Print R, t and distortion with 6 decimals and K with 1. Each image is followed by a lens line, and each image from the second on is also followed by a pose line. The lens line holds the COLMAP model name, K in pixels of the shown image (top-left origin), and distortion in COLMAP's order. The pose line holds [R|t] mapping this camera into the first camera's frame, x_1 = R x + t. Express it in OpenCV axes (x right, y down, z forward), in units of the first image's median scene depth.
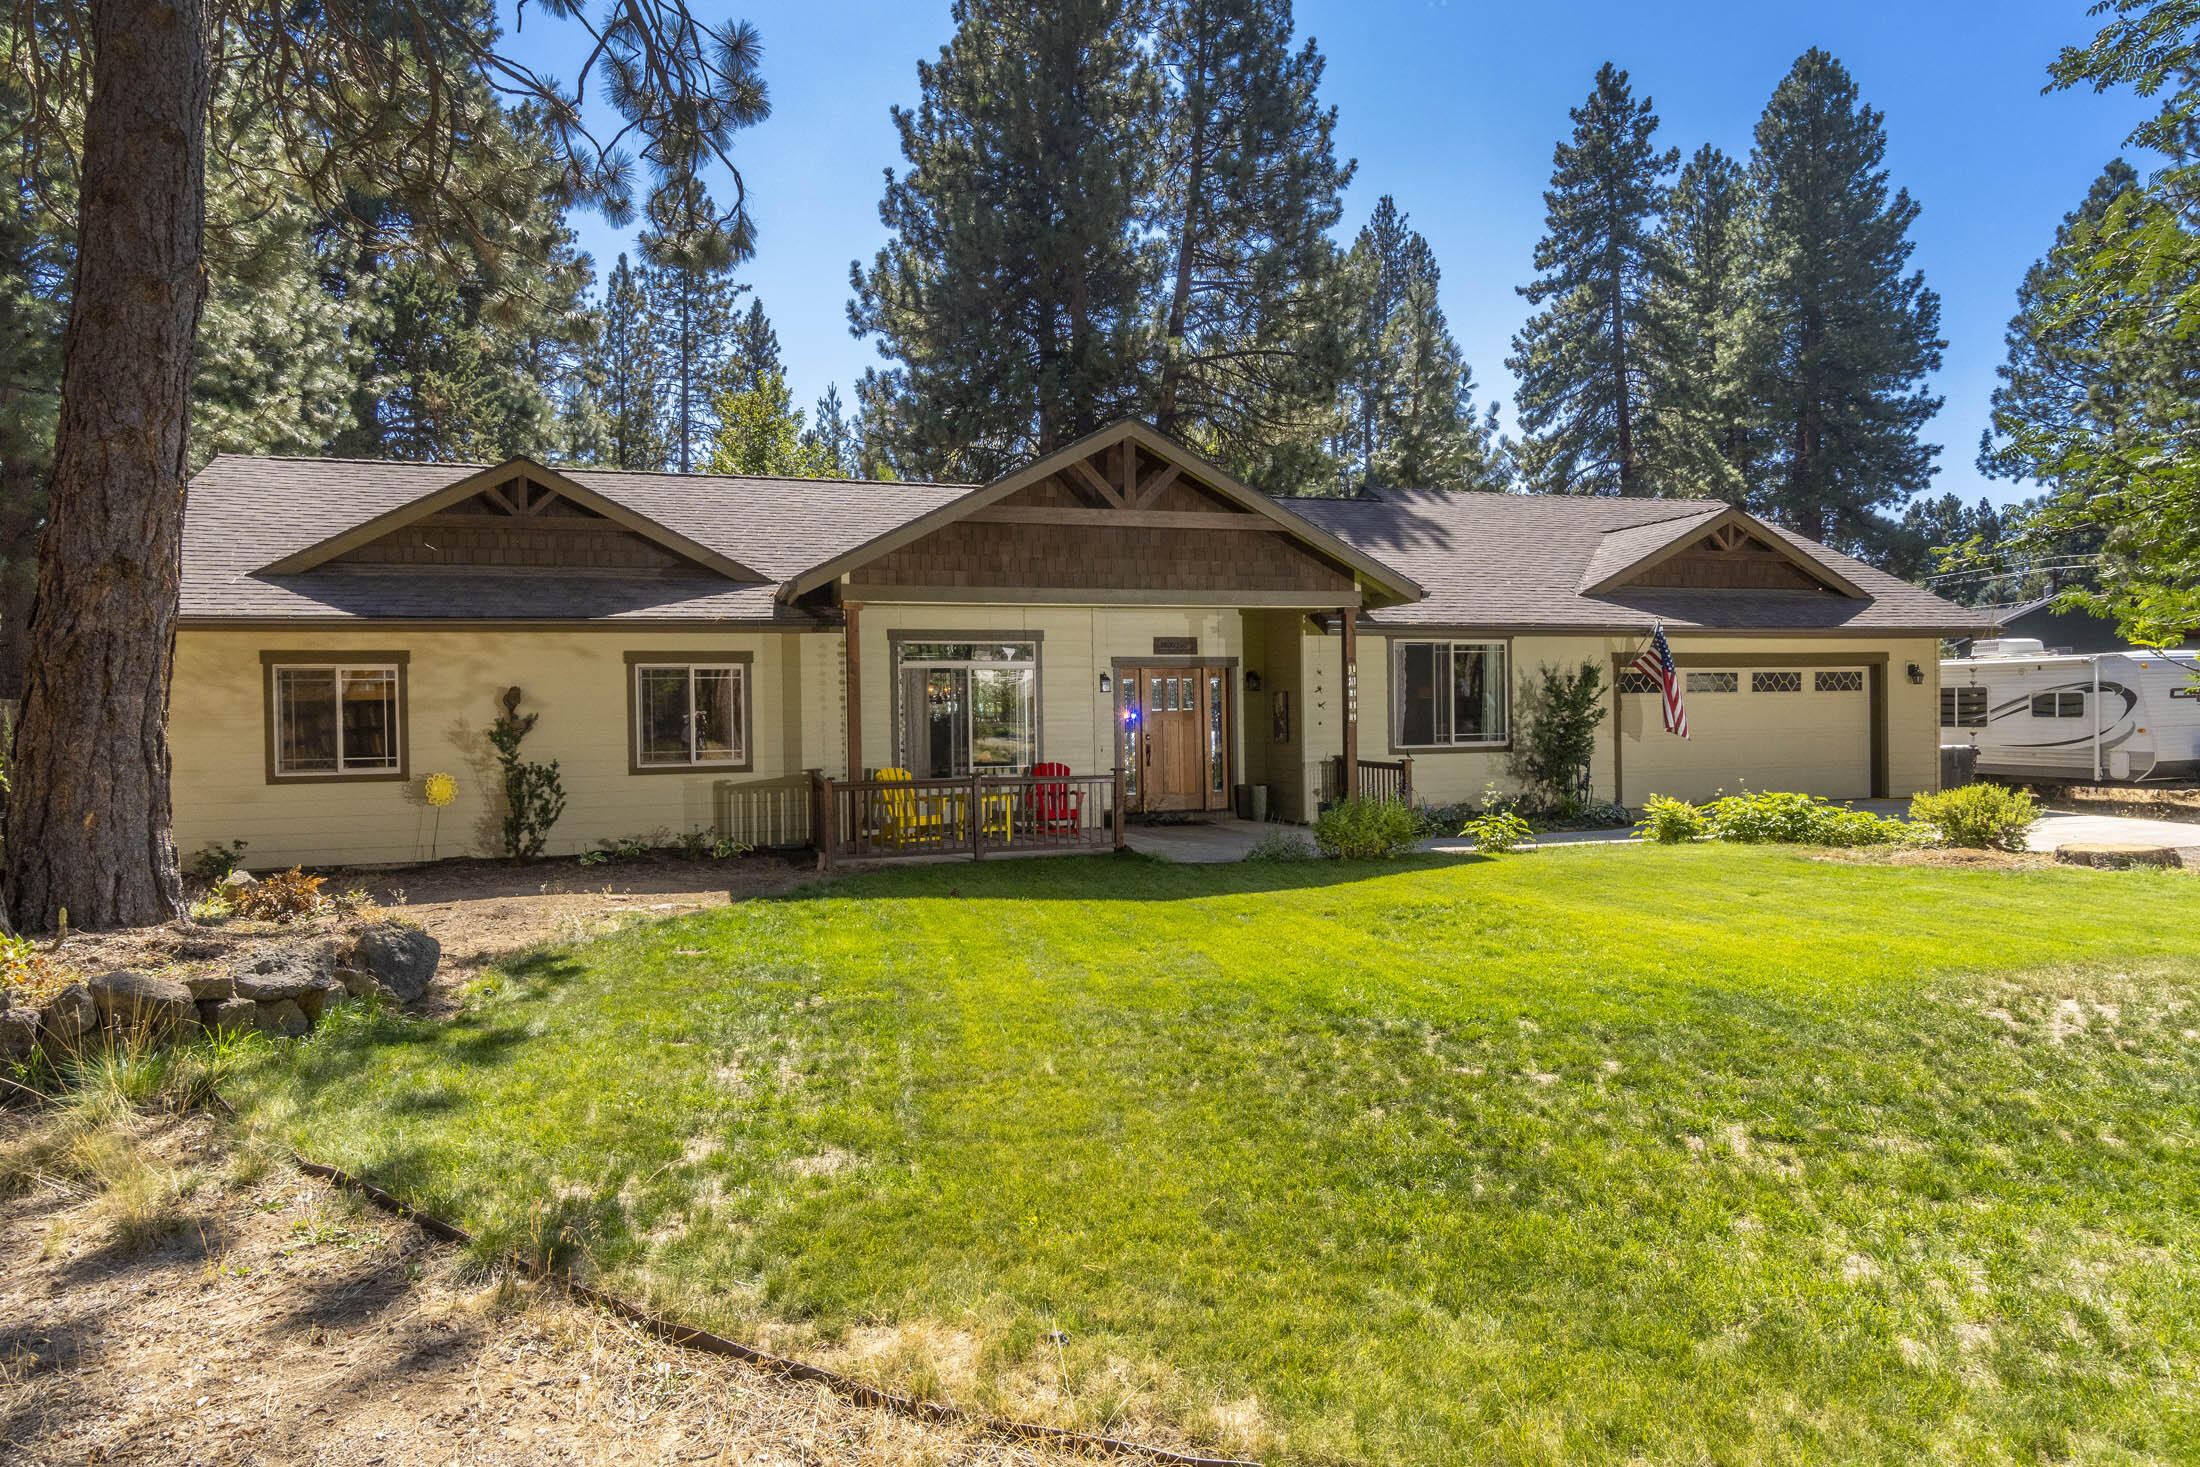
lens RADIAL K [[1165.8, 0, 1097.5], [0, 1165.8, 734.6], [0, 0, 1]] dist [0.005405, -0.000316]
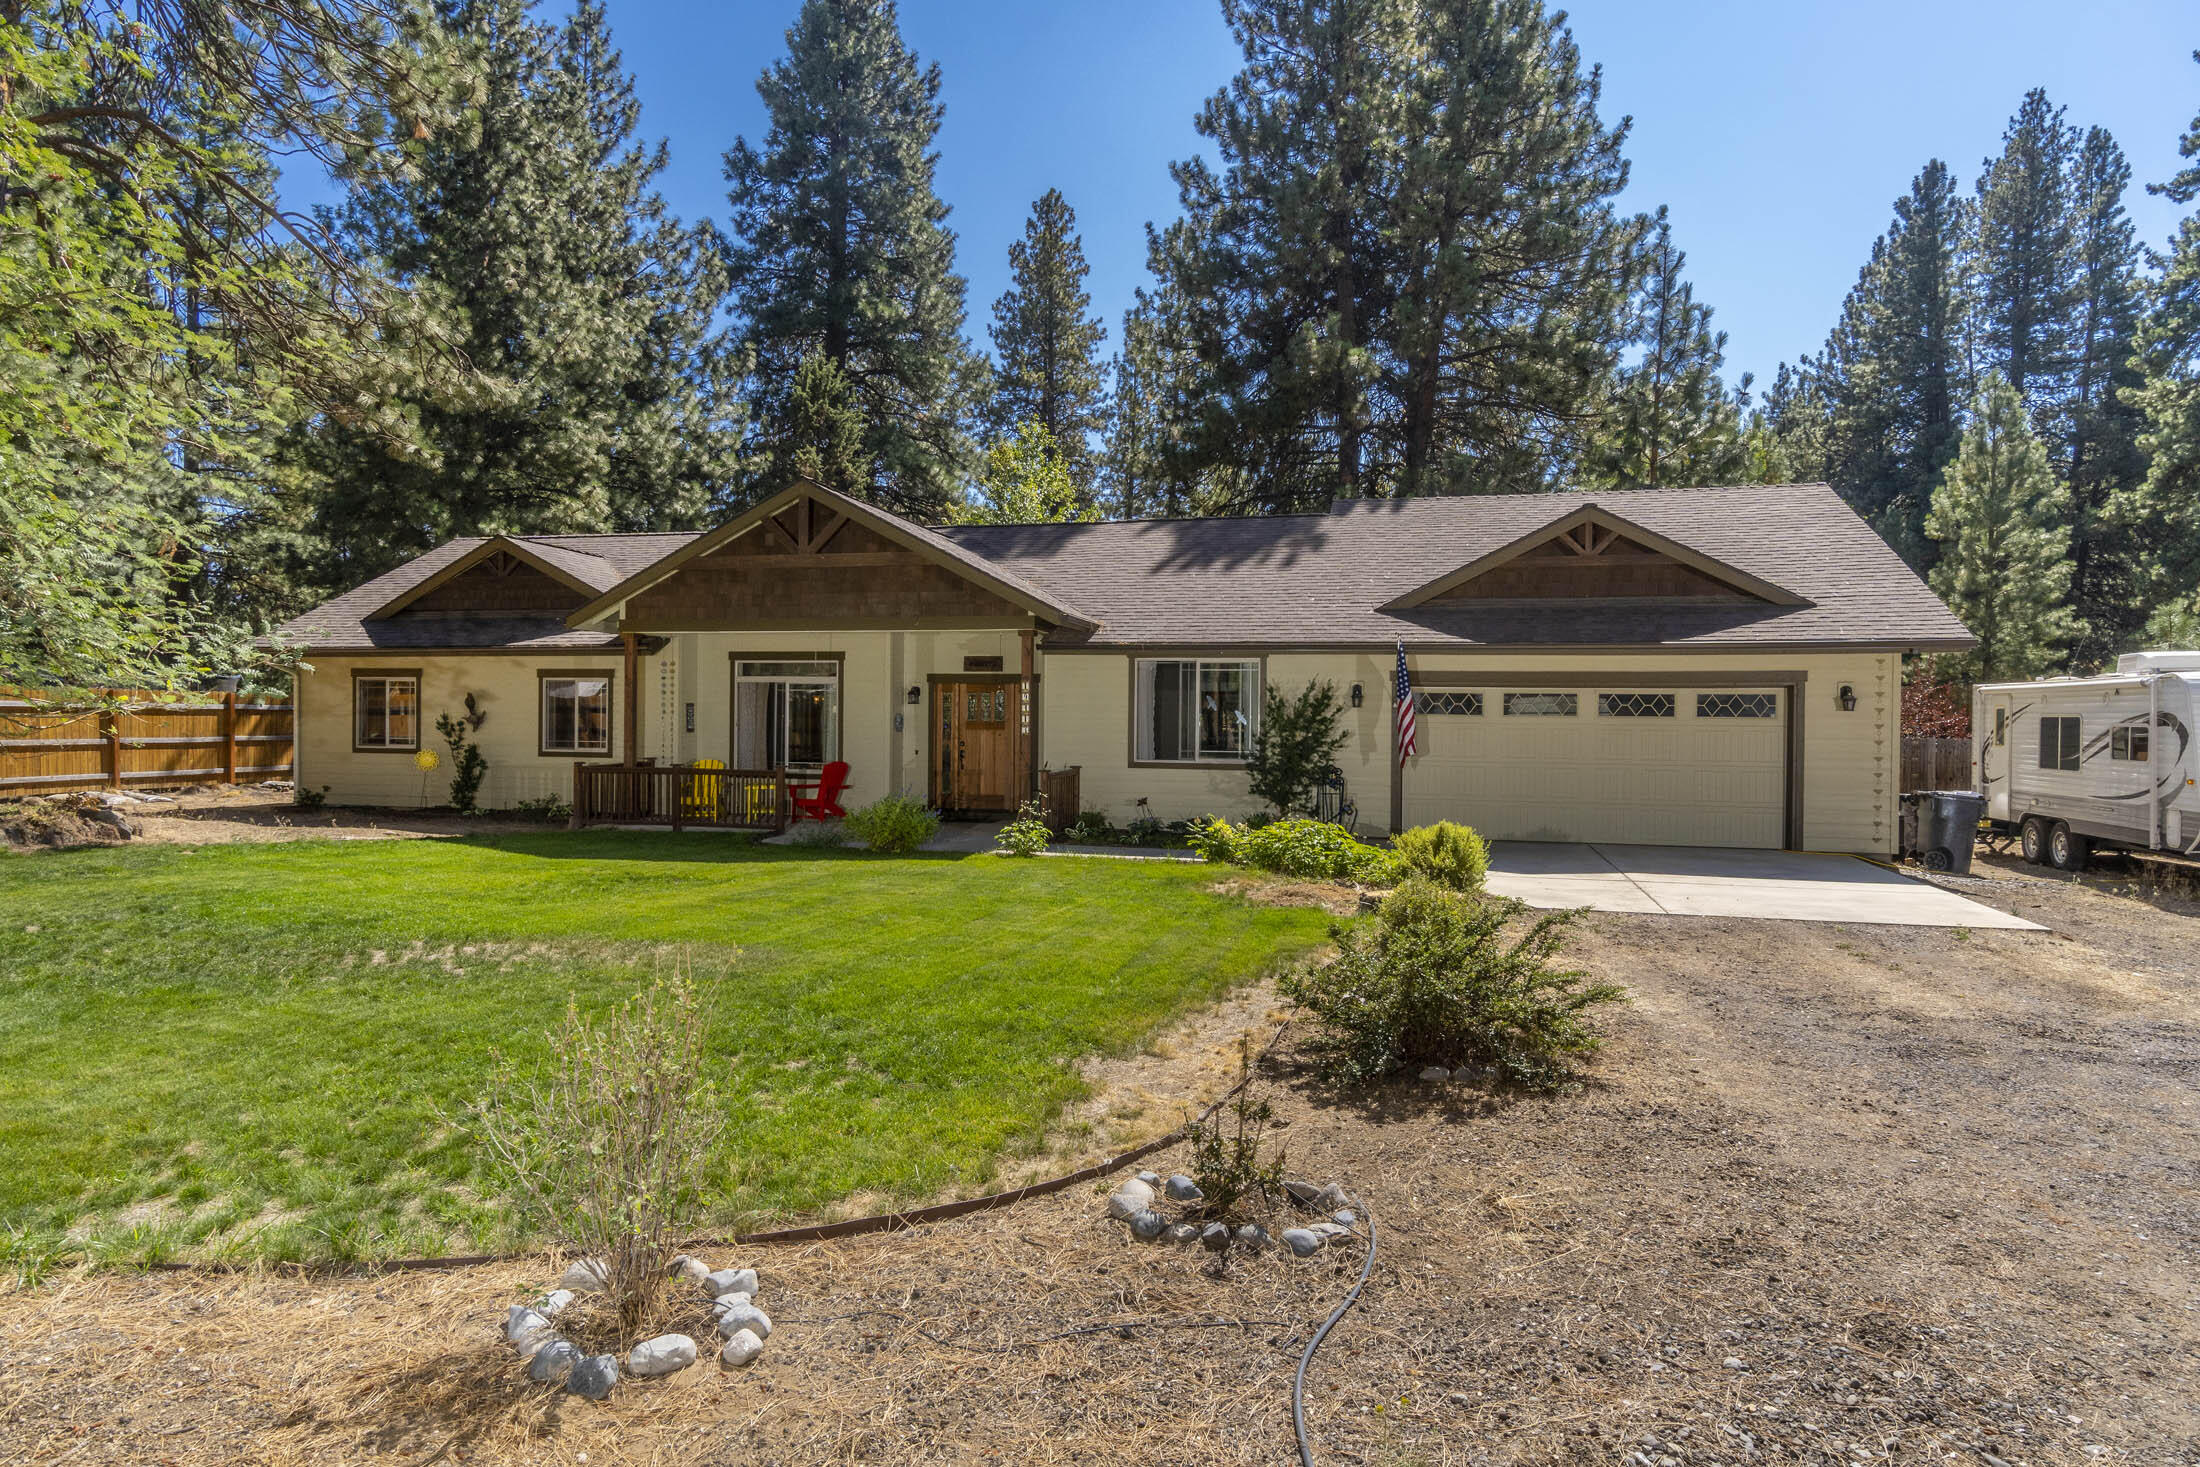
lens RADIAL K [[1165.8, 0, 1106.8], [0, 1165.8, 734.9], [0, 0, 1]] dist [0.005405, -0.000316]
pose [[0.879791, 0.028779, -0.474488, 0.719344], [-0.032976, 0.999456, -0.000524, -0.010896], [0.474215, 0.016108, 0.880262, 0.065176]]
